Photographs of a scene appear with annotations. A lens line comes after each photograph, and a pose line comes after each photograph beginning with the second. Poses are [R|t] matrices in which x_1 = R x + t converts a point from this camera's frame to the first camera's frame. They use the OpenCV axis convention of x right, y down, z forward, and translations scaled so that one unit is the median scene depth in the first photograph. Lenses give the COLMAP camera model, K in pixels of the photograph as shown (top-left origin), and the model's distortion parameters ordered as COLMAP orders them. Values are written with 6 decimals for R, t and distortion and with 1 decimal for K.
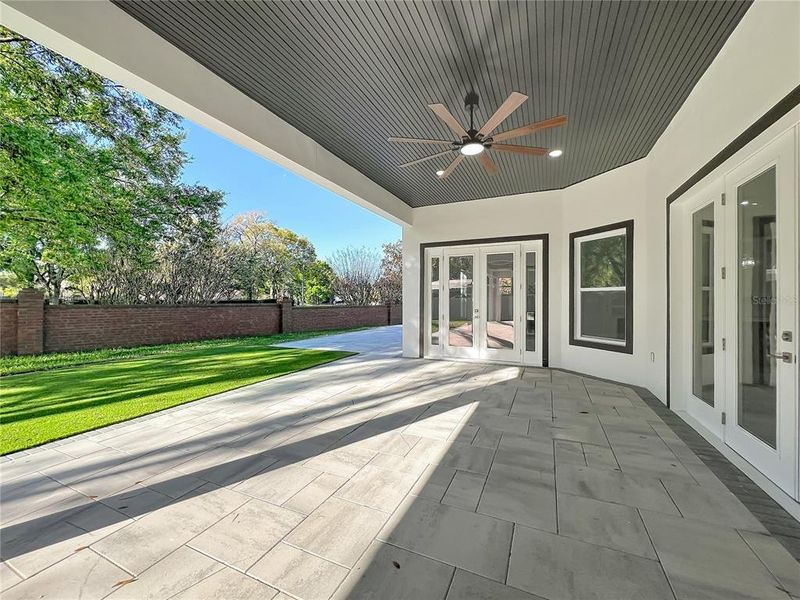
lens RADIAL K [[325.9, 0, 399.5], [0, 325.9, 298.0], [0, 0, 1]] dist [-0.000032, -0.000170]
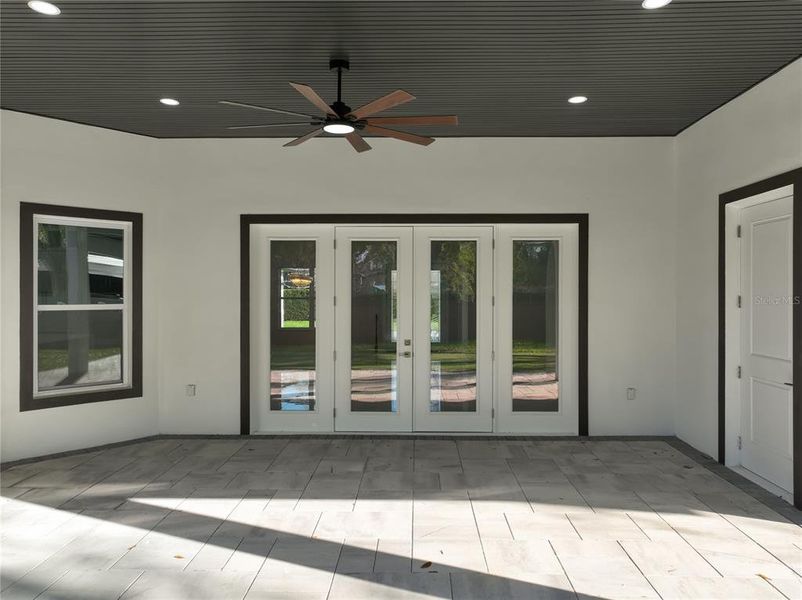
lens RADIAL K [[572.5, 0, 402.8], [0, 572.5, 301.7], [0, 0, 1]] dist [-0.008045, 0.007939]
pose [[-0.396261, -0.015151, 0.918013, -1.224415], [-0.001708, 0.999874, 0.015765, -0.111871], [-0.918136, 0.004679, -0.396237, 1.697127]]
